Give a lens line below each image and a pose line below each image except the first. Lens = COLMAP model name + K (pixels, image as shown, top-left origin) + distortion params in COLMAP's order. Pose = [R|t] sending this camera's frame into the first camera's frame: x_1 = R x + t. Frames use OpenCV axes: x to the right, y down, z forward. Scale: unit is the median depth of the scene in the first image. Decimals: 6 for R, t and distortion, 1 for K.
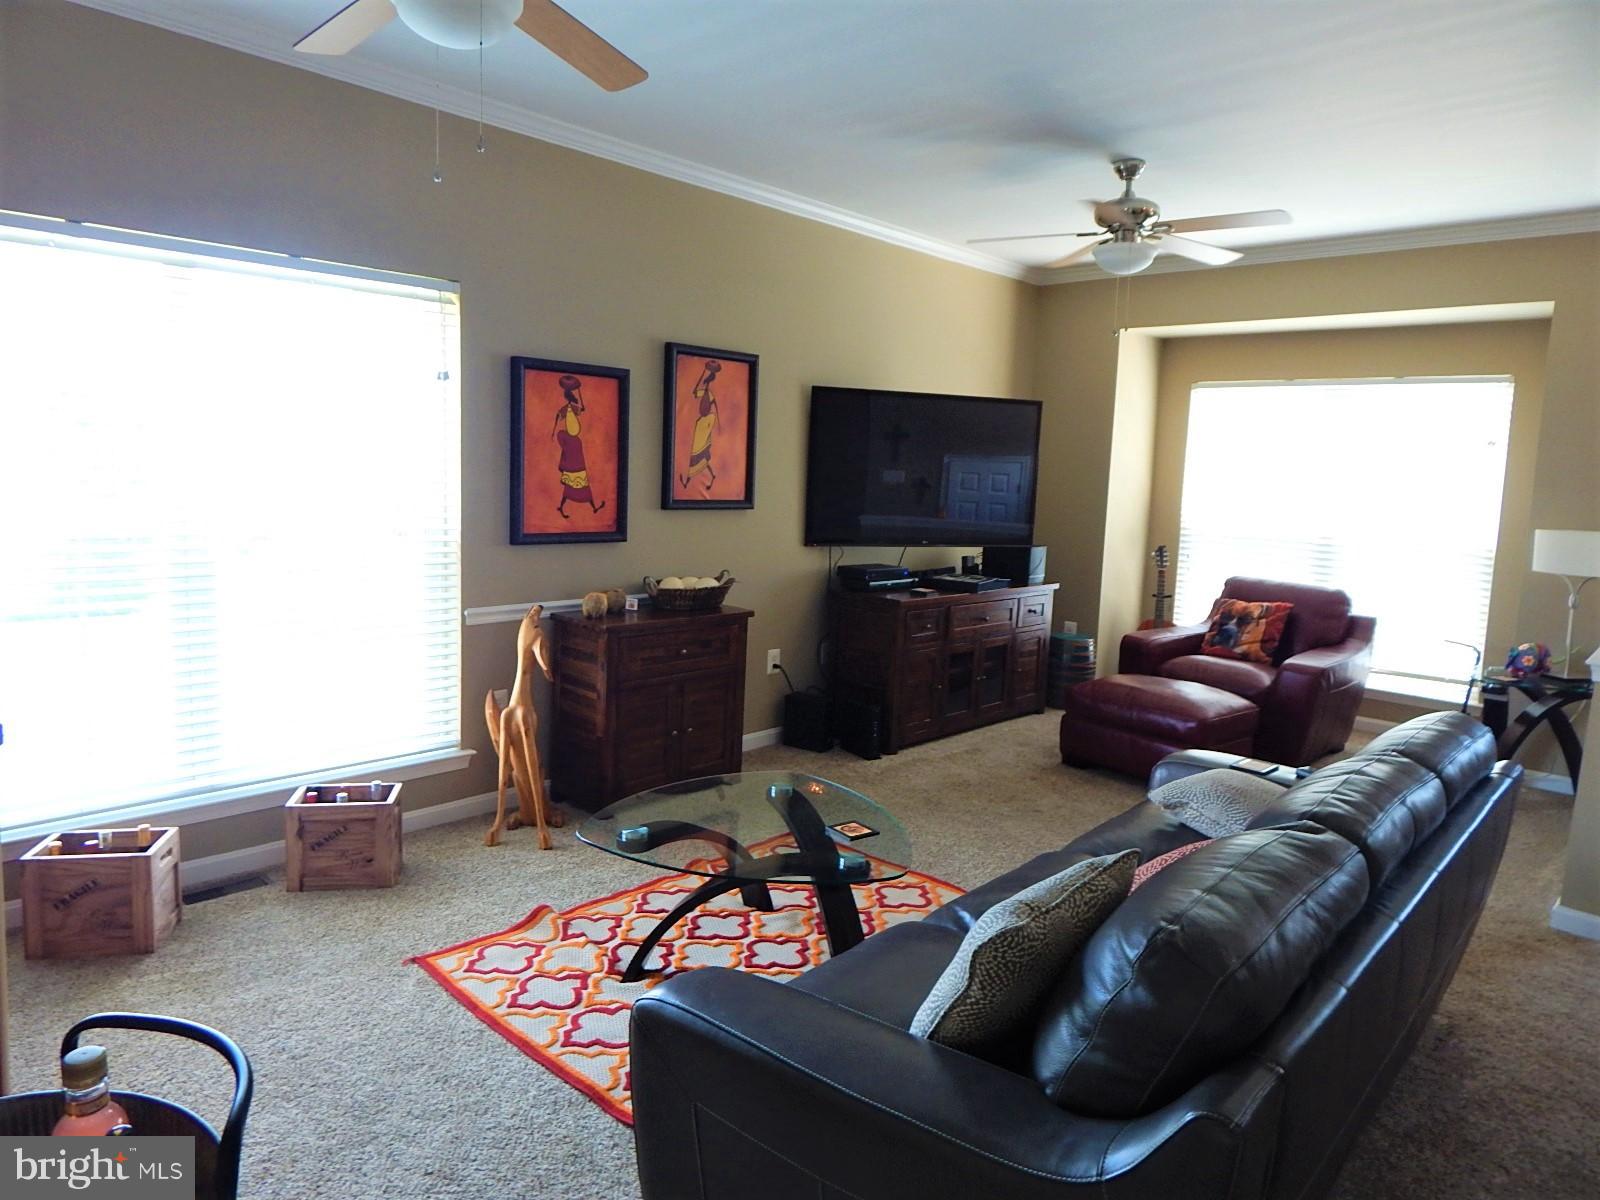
lens RADIAL K [[1042.0, 0, 800.0], [0, 1042.0, 600.0], [0, 0, 1]] dist [-0.001822, -0.005741]
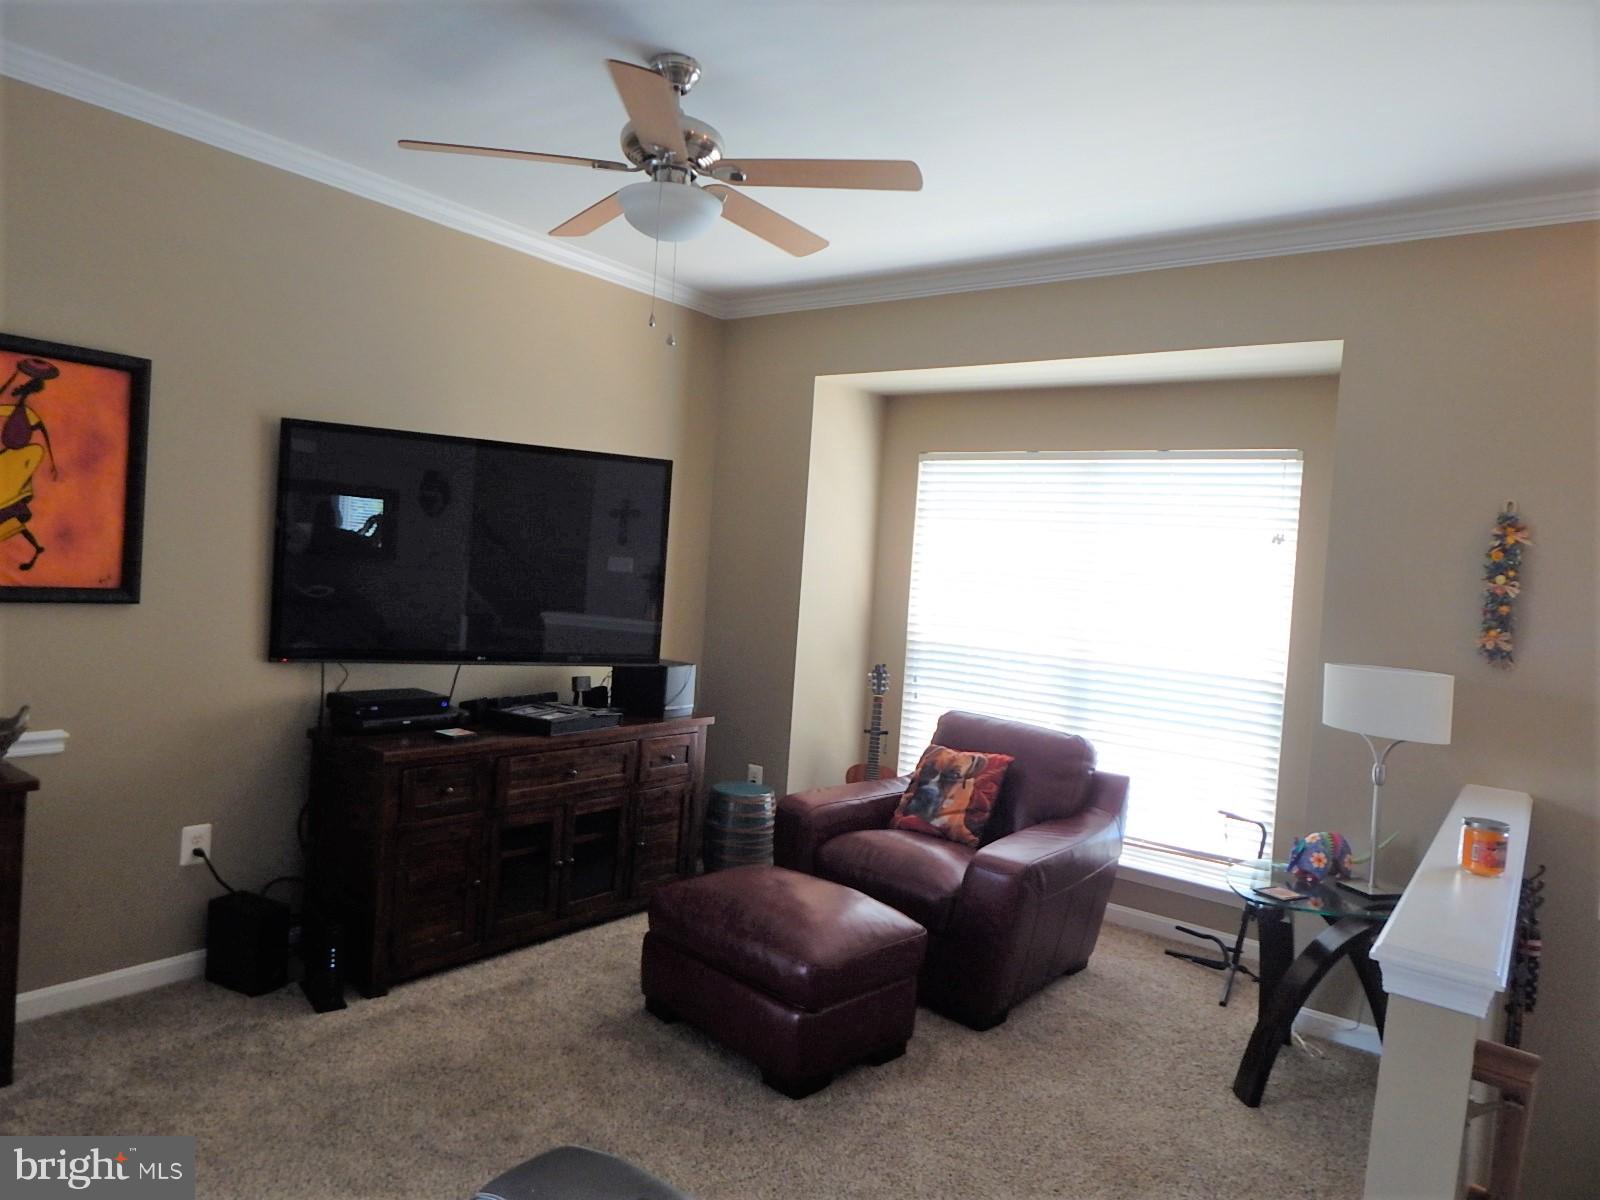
lens RADIAL K [[1042.0, 0, 800.0], [0, 1042.0, 600.0], [0, 0, 1]] dist [-0.001822, -0.005741]
pose [[0.994511, 0.025684, 0.101429, 0.265875], [-0.016635, 0.995887, -0.089067, -0.037854], [-0.103299, 0.086891, 0.990848, 0.320389]]
